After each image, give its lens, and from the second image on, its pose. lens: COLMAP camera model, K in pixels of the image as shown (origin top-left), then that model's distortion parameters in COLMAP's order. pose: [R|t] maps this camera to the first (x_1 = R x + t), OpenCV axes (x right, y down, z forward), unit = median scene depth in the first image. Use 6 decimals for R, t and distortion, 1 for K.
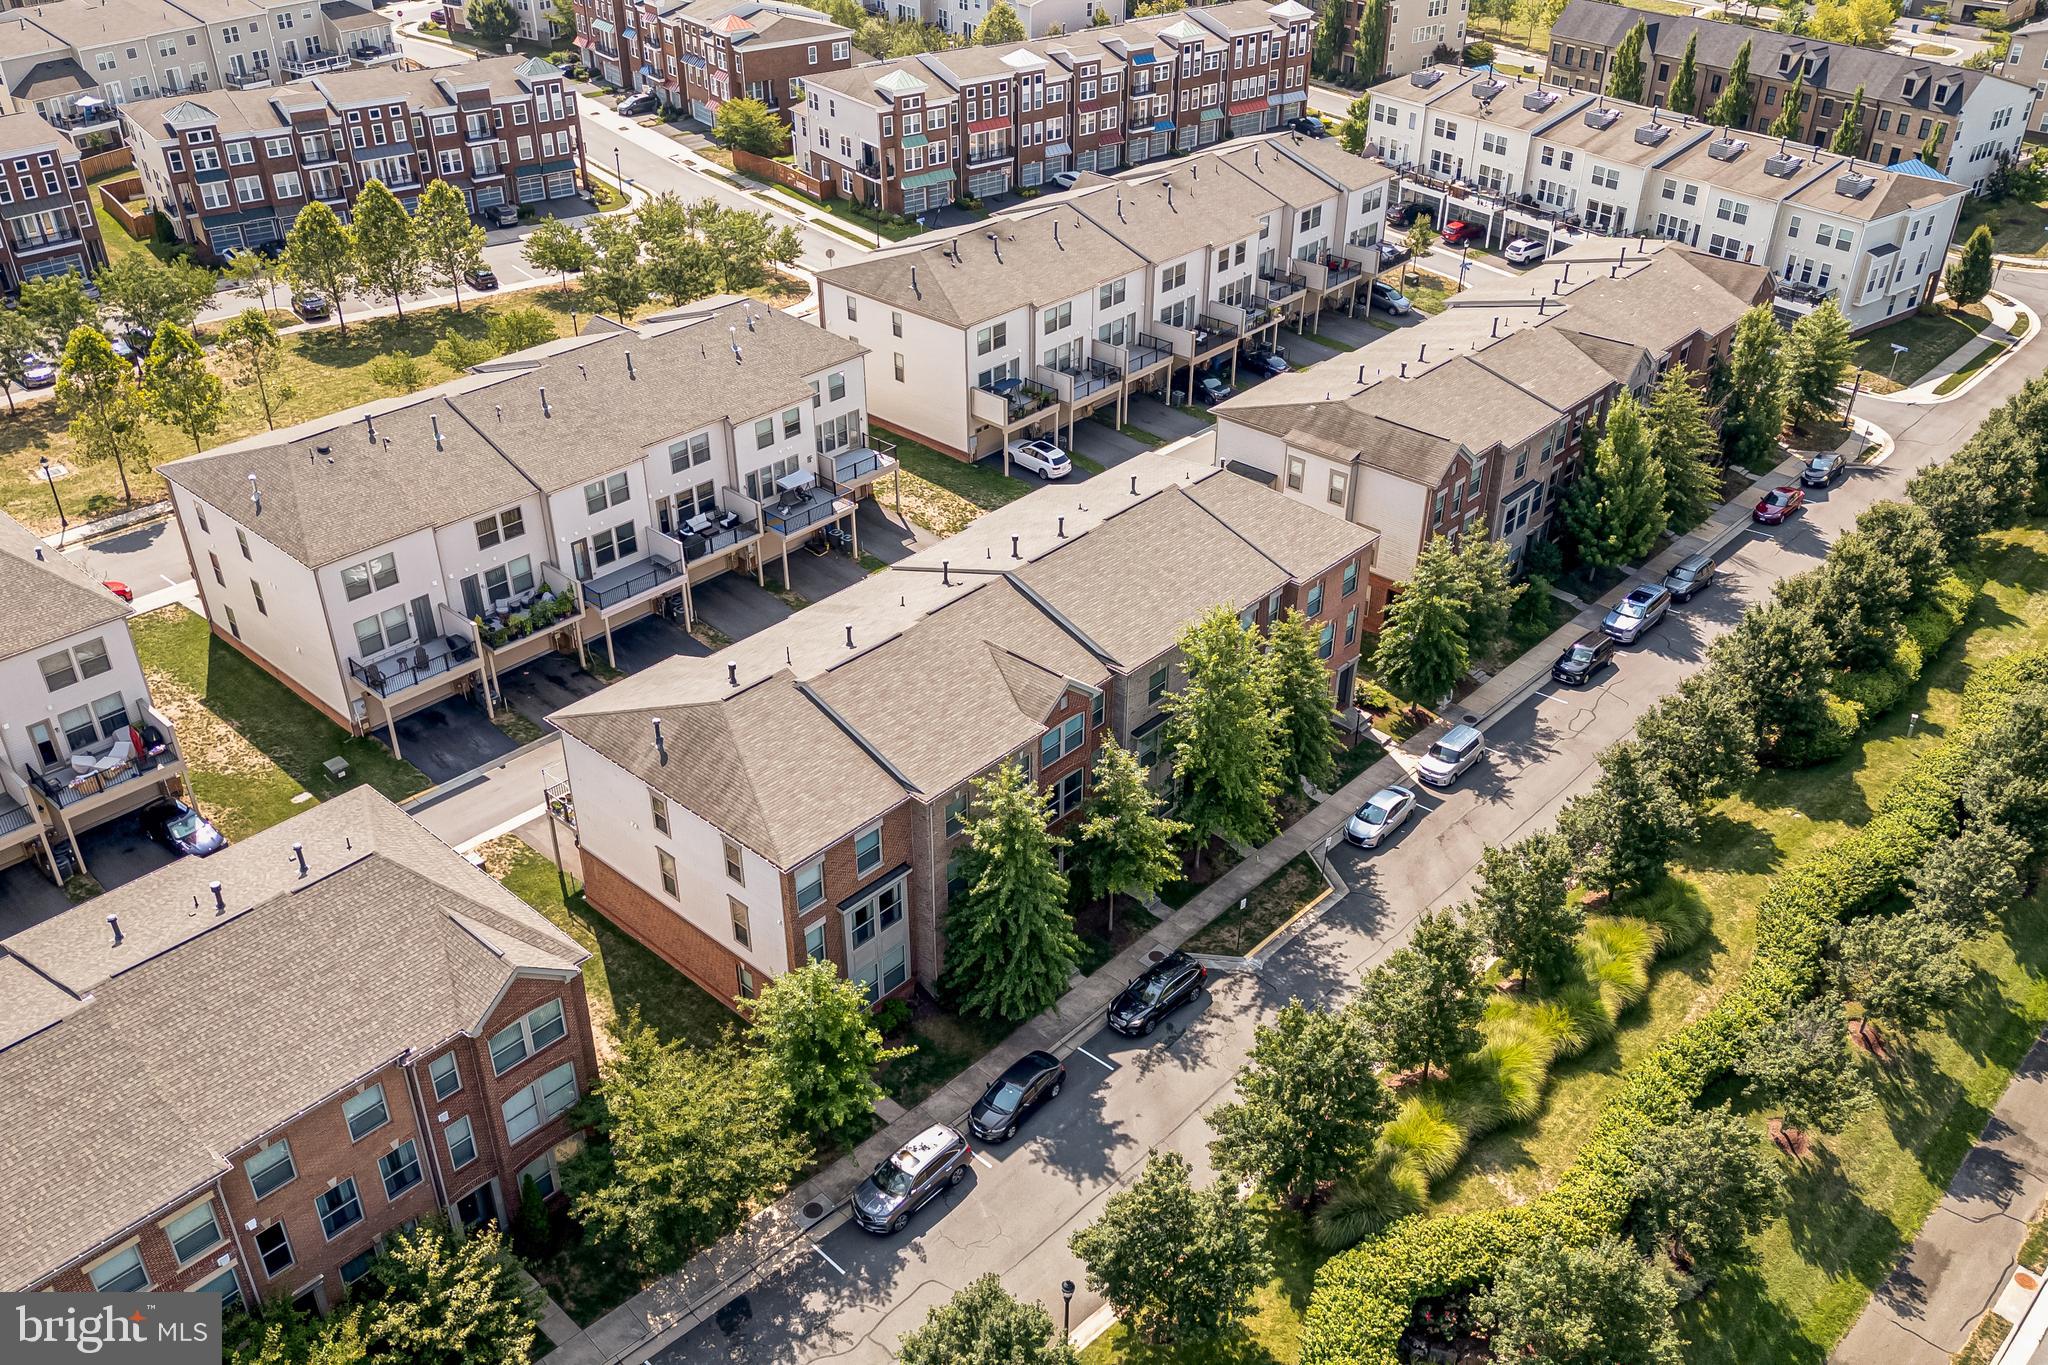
lens RADIAL K [[1698.9, 0, 1024.0], [0, 1698.9, 682.5], [0, 0, 1]] dist [0.085341, -0.110793]
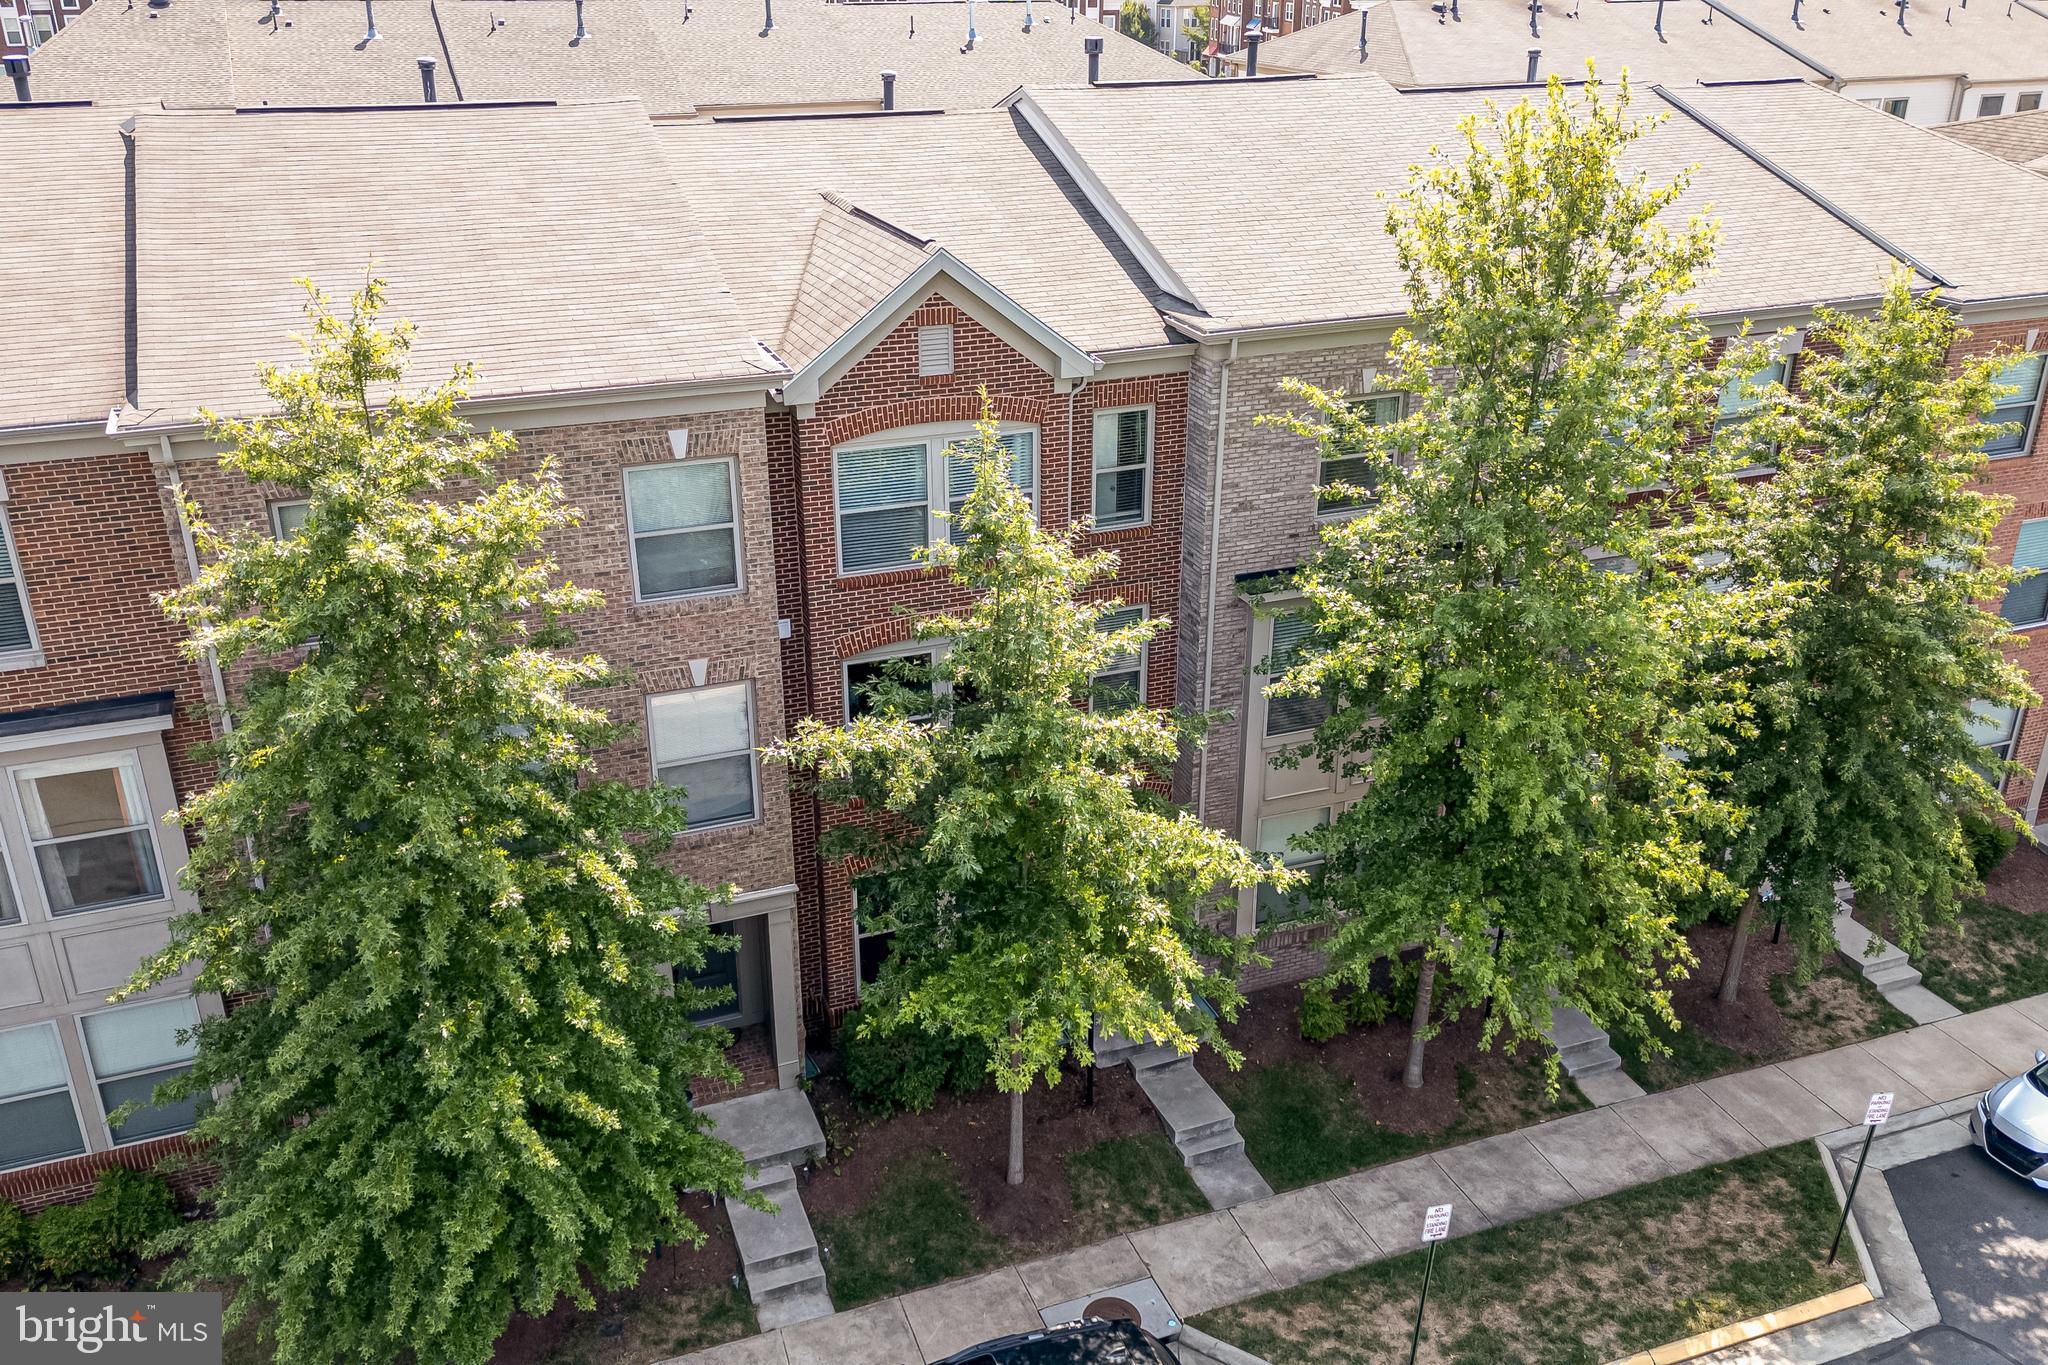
lens RADIAL K [[1707.0, 0, 1031.0], [0, 1707.0, 678.0], [0, 0, 1]] dist [0.054250, -0.042031]
pose [[0.900358, 0.177332, -0.397377, 0.149128], [-0.233155, 0.967644, -0.096454, 0.082268], [0.367415, 0.179493, 0.912572, 0.665348]]
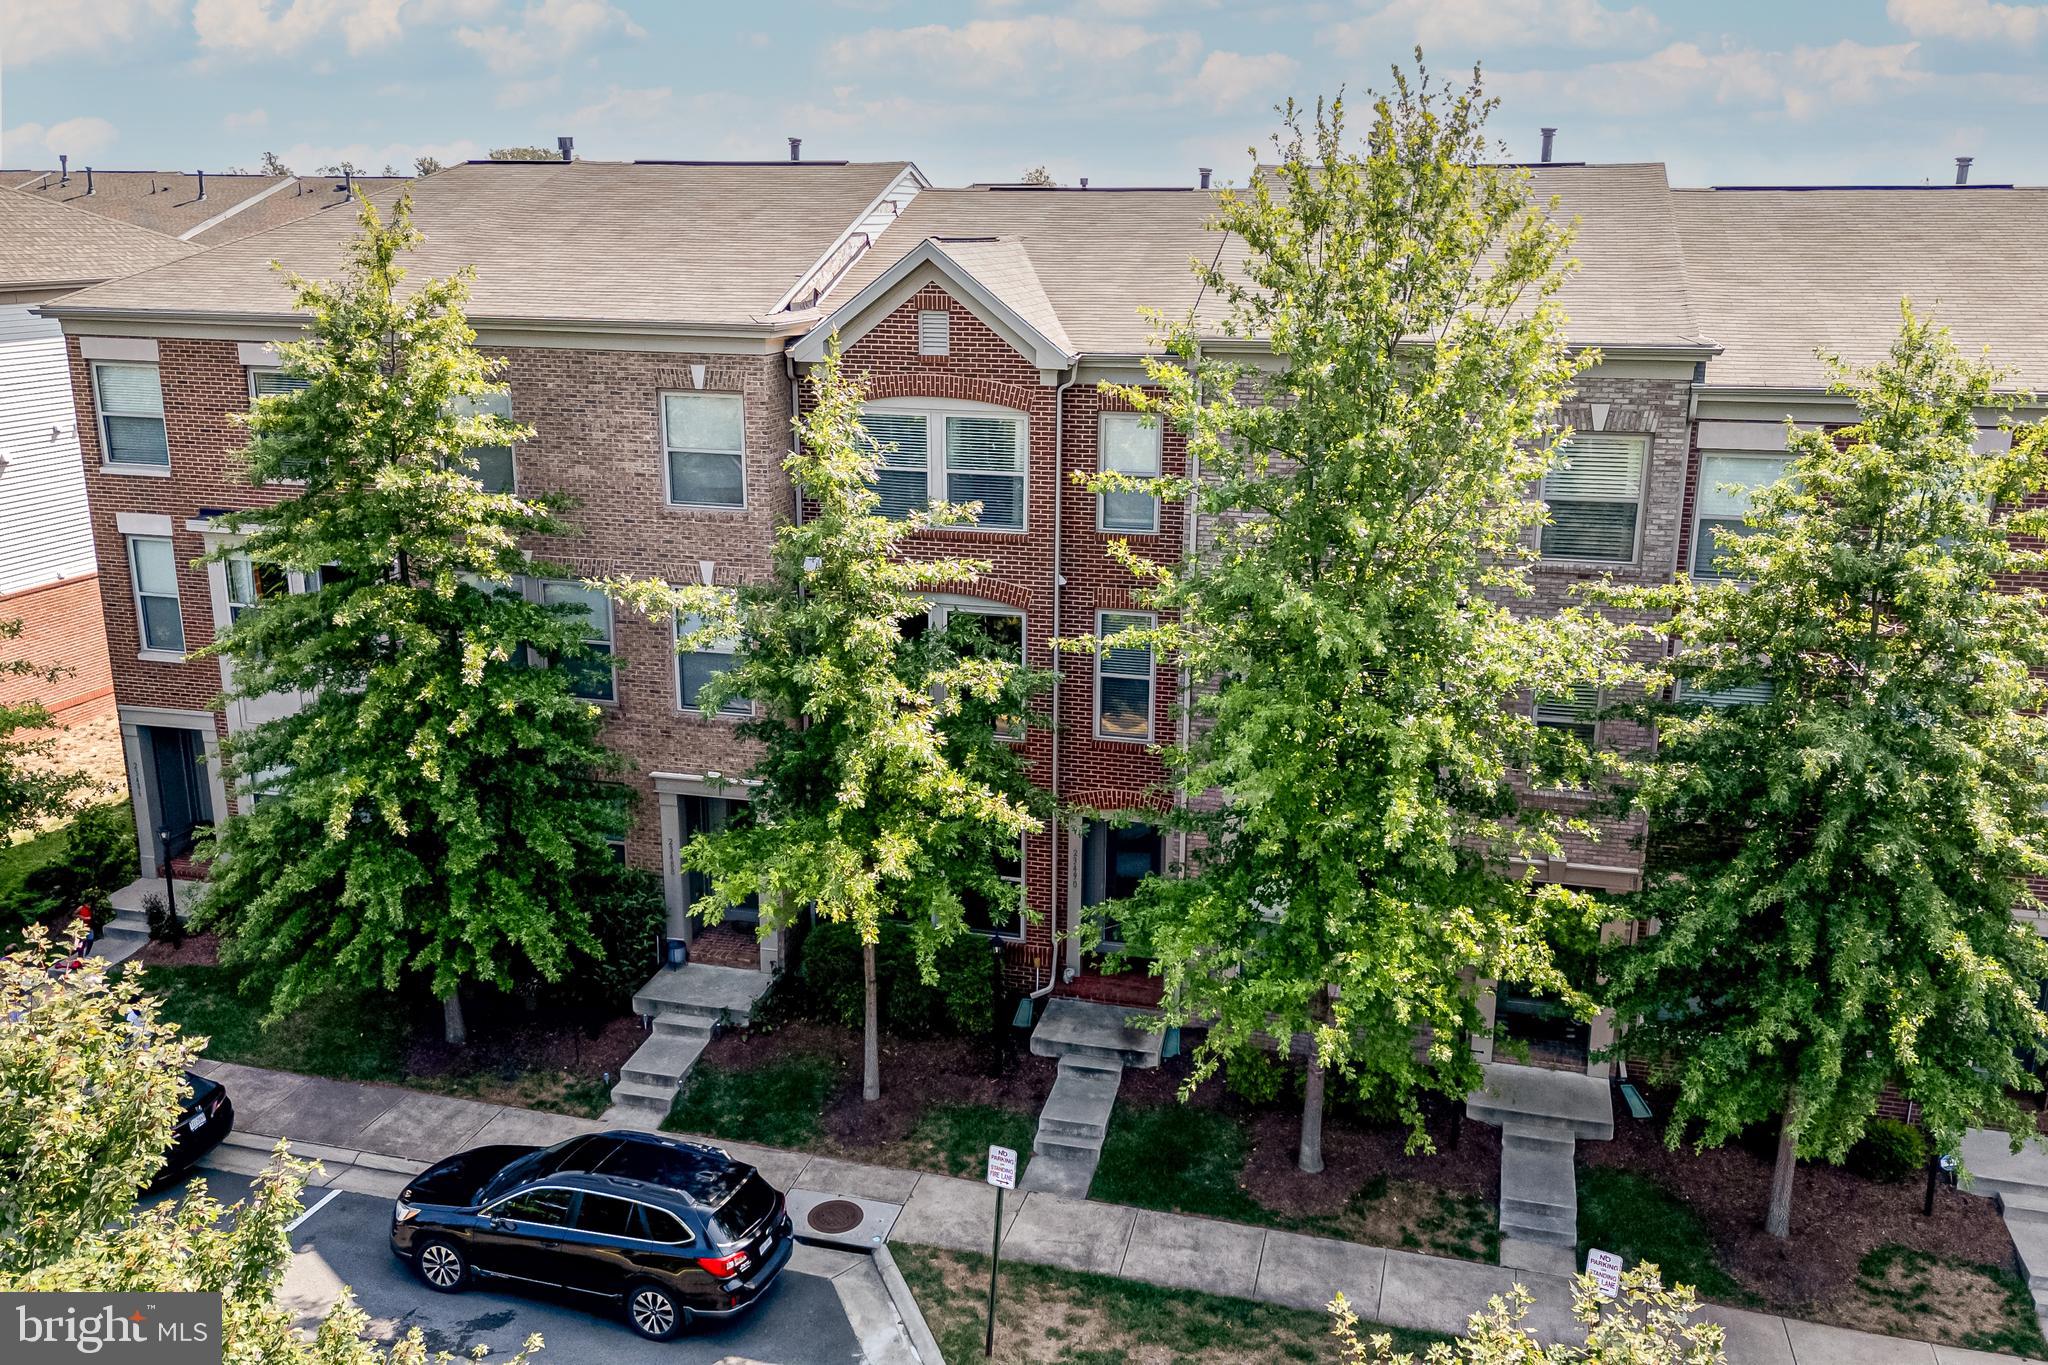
lens RADIAL K [[1698.9, 0, 1024.0], [0, 1698.9, 682.5], [0, 0, 1]] dist [0.085341, -0.110793]
pose [[0.471946, 0.234571, -0.849849, 0.302810], [-0.476543, 0.878875, -0.022056, 0.064965], [0.741737, 0.415398, 0.526565, 0.770001]]
